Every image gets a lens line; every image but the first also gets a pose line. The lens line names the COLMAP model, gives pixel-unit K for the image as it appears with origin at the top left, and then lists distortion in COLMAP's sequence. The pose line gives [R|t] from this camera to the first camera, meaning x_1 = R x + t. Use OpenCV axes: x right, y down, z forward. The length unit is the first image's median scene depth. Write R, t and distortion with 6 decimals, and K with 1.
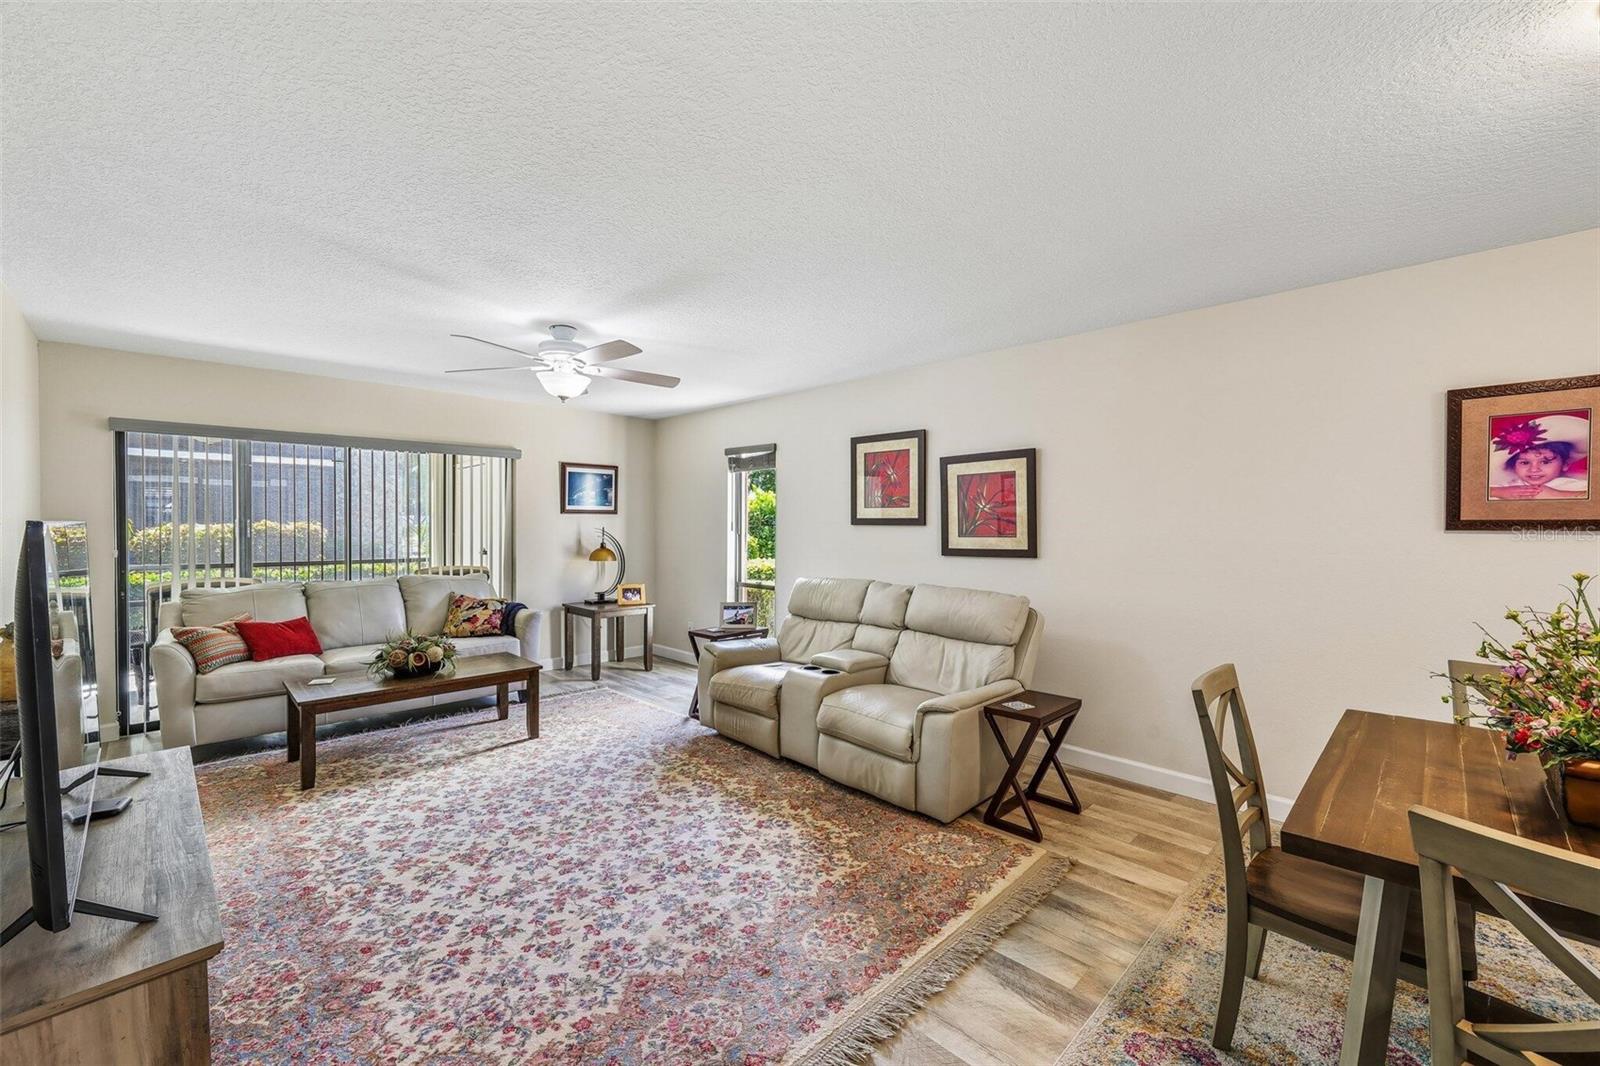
lens RADIAL K [[647.4, 0, 804.3], [0, 647.4, 533.9], [0, 0, 1]] dist [0.000366, -0.000304]
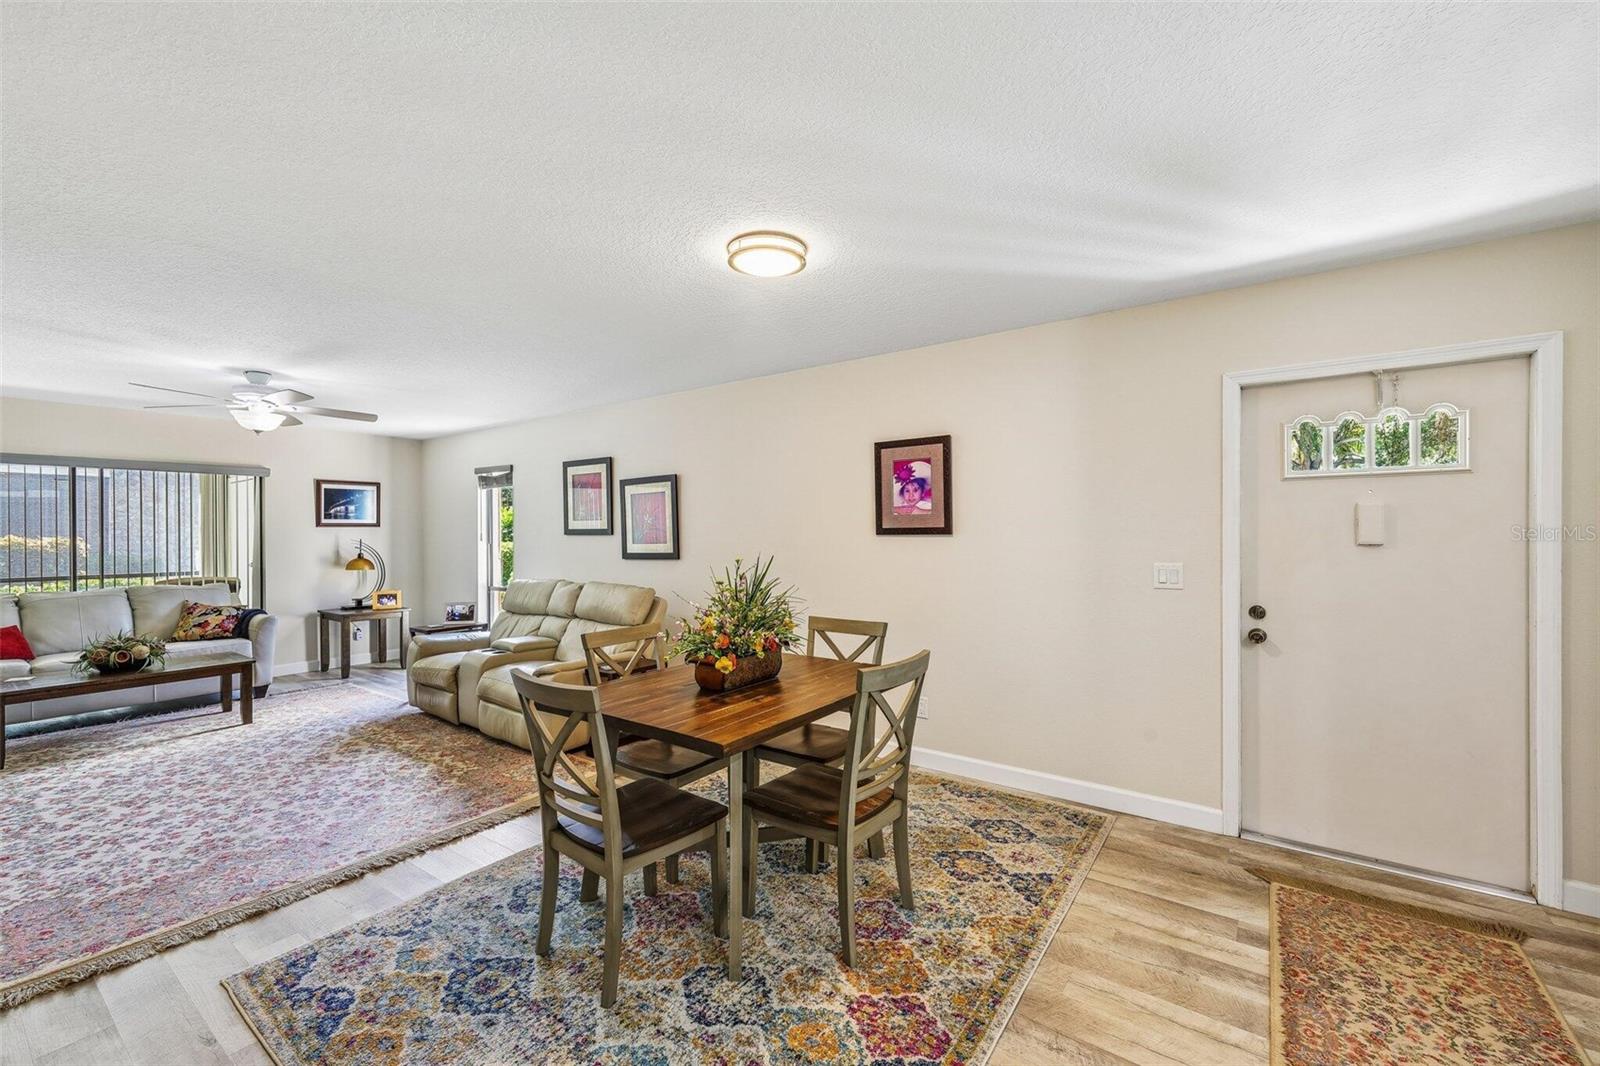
lens RADIAL K [[647.4, 0, 803.2], [0, 647.4, 535.7], [0, 0, 1]] dist [0.000366, -0.000304]
pose [[0.986390, -0.010058, 0.164116, 0.476639], [0.011873, 0.999879, -0.010081, 0.007427], [-0.163994, 0.011892, 0.986390, -0.384230]]
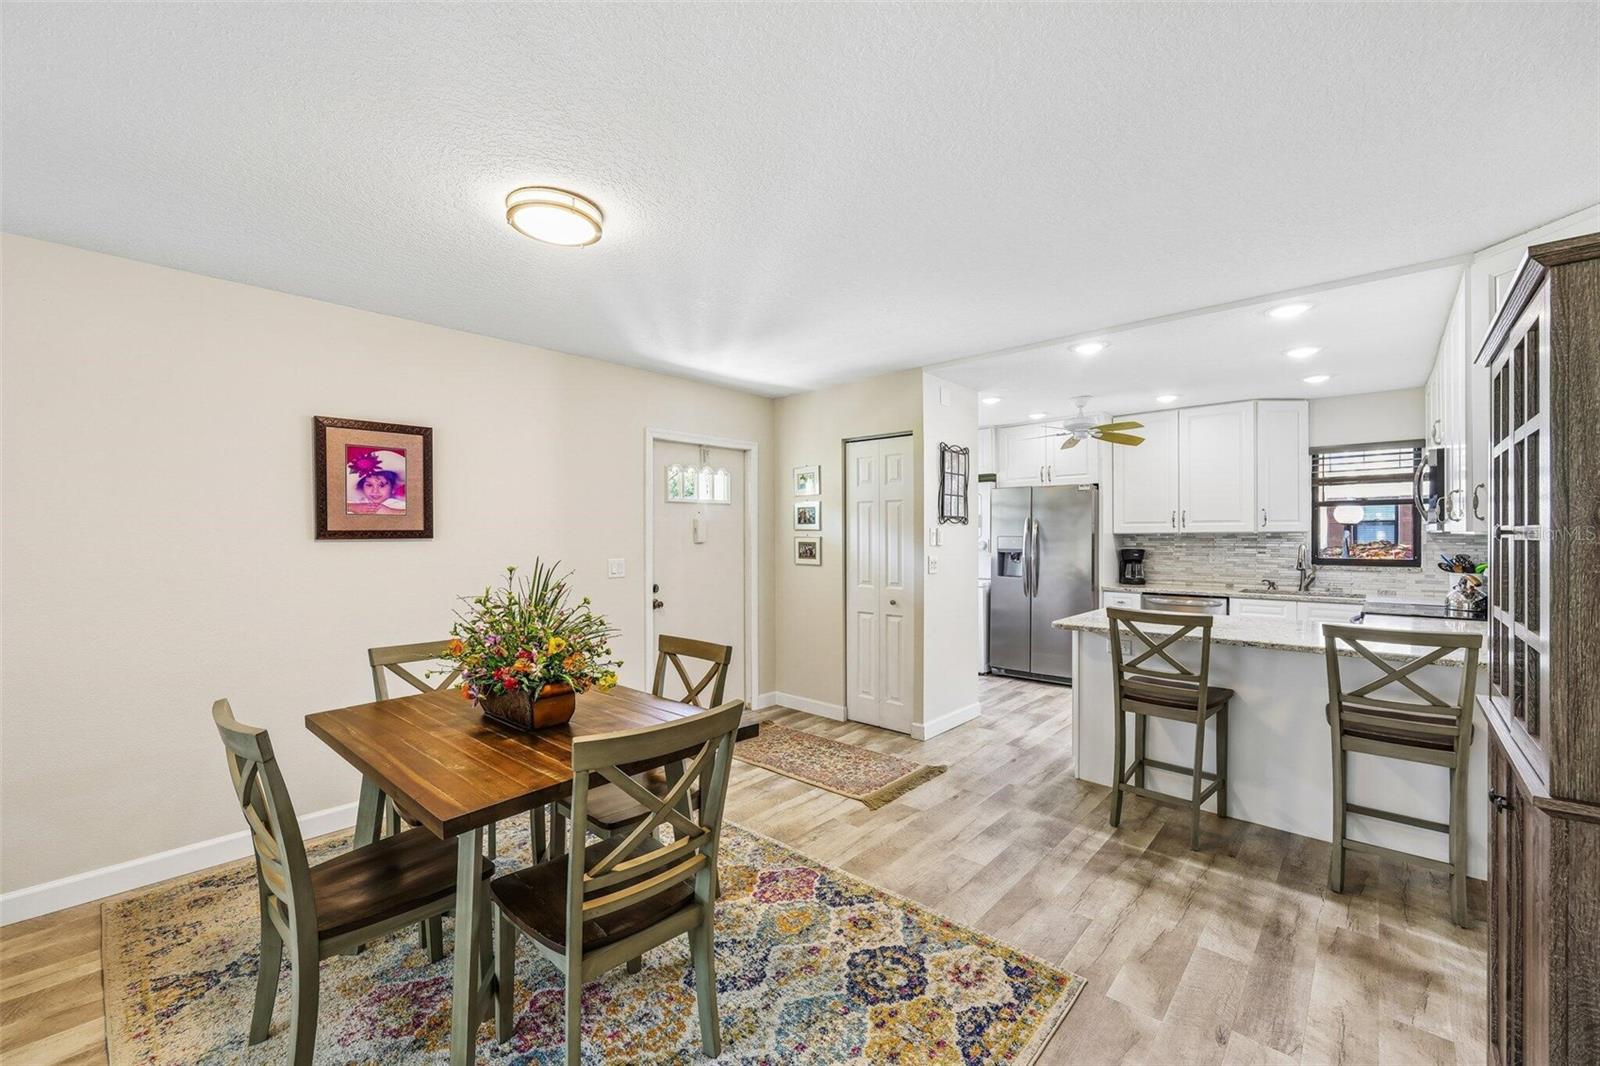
lens RADIAL K [[647.4, 0, 793.7], [0, 647.4, 535.4], [0, 0, 1]] dist [0.000366, -0.000304]
pose [[-0.044235, -0.005716, 0.999005, -0.142759], [0.019290, 0.999792, 0.006575, -0.003574], [-0.998835, 0.019562, -0.044115, 0.182053]]
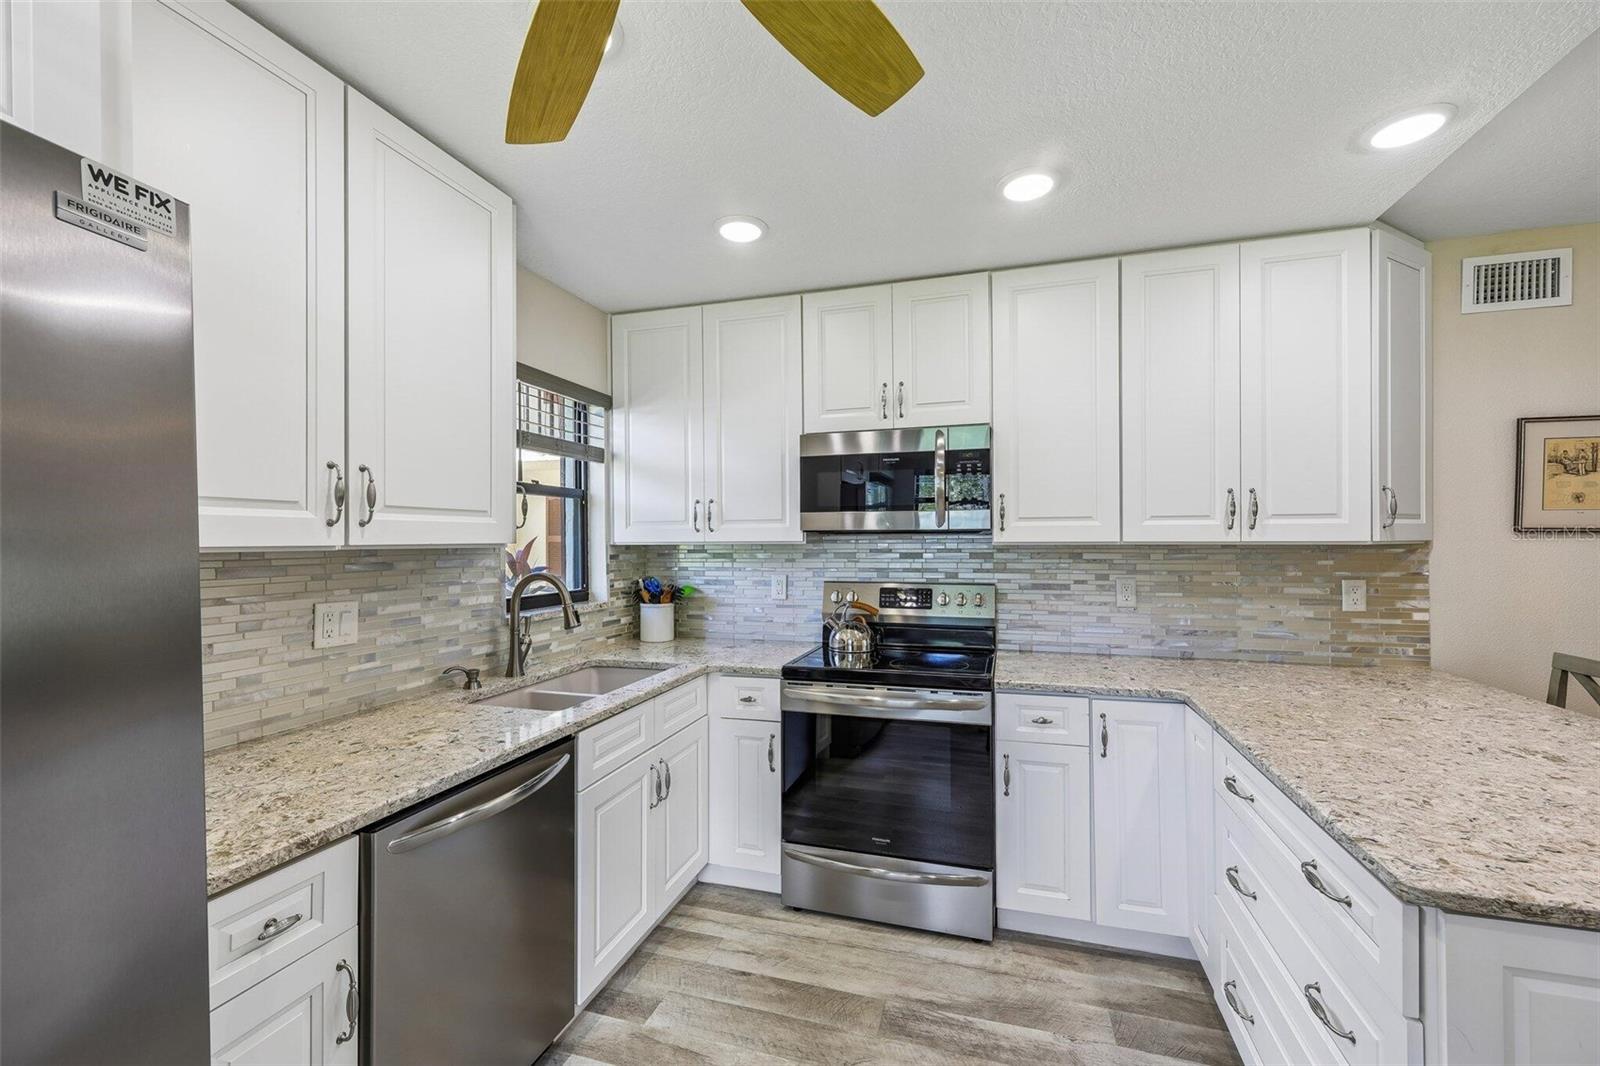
lens RADIAL K [[661.5, 0, 794.5], [0, 661.5, 537.2], [0, 0, 1]] dist [-0.001344, 0.001028]
pose [[-0.885027, -0.002042, -0.465536, 1.503821], [-0.007166, 0.999932, 0.009237, 0.007400], [0.465485, 0.011511, -0.884981, -0.376147]]
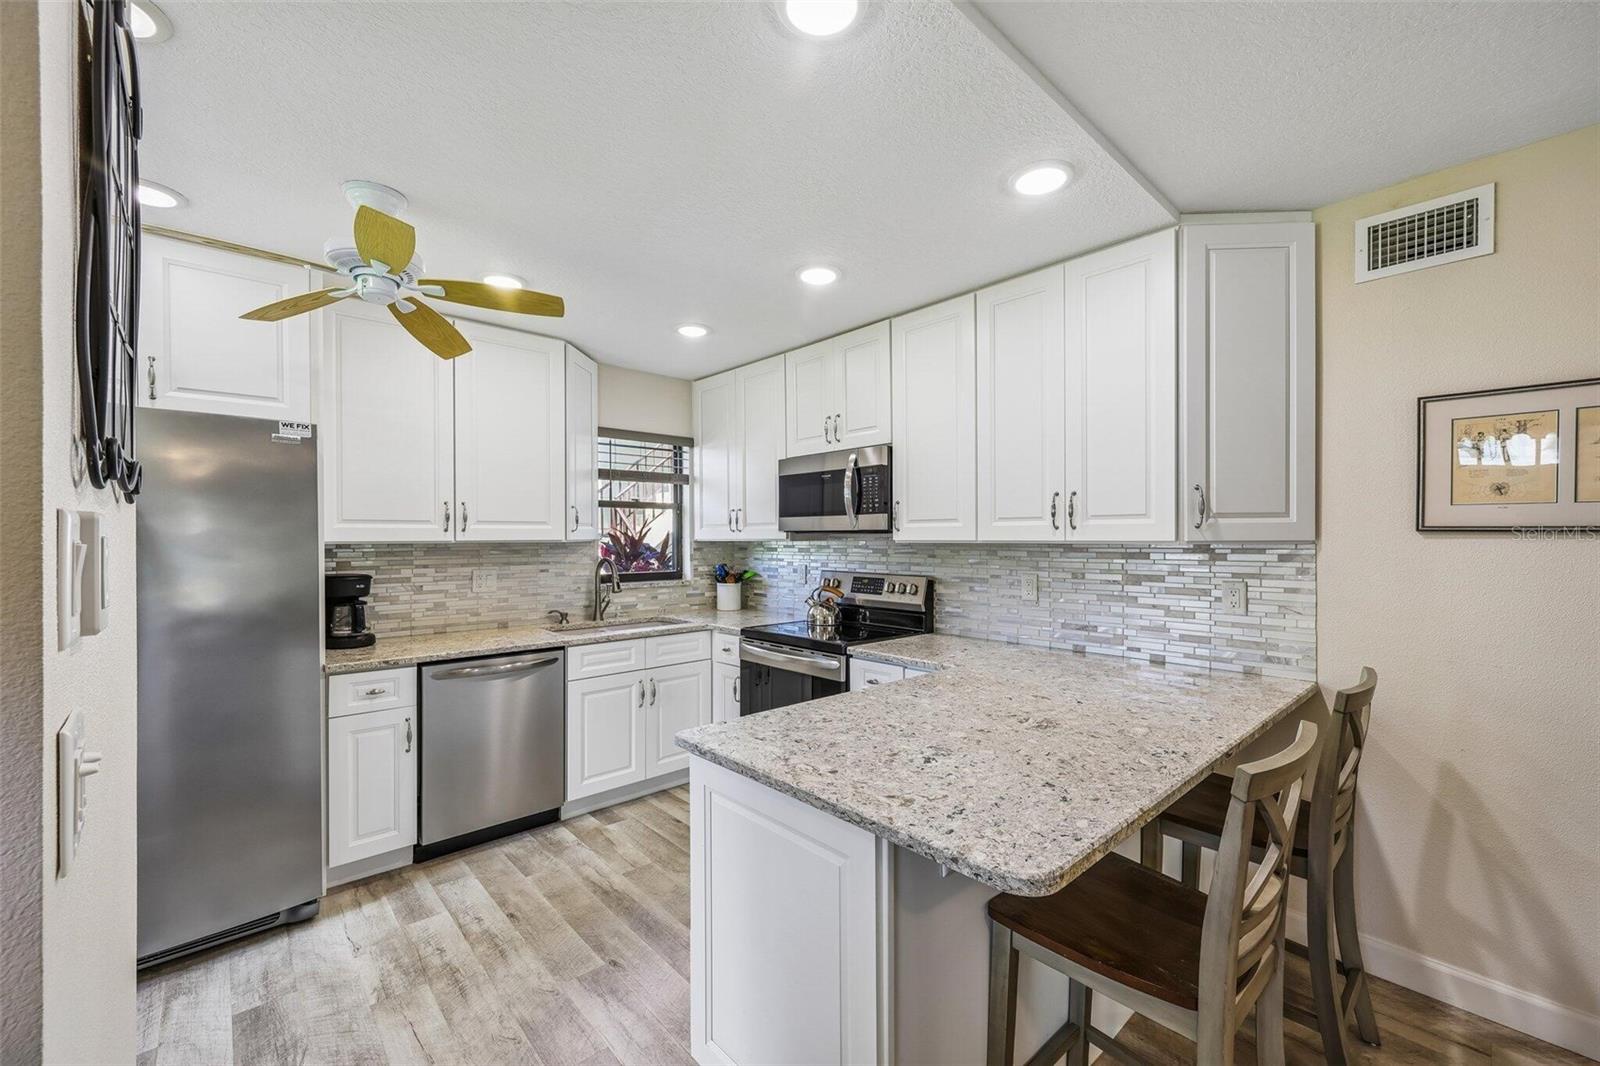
lens RADIAL K [[647.4, 0, 793.6], [0, 647.4, 538.9], [0, 0, 1]] dist [0.000366, -0.000304]
pose [[-0.998357, -0.001523, 0.057282, 1.005799], [-0.000414, 0.999813, 0.019354, -0.001751], [-0.057301, 0.019299, -0.998170, -0.005535]]
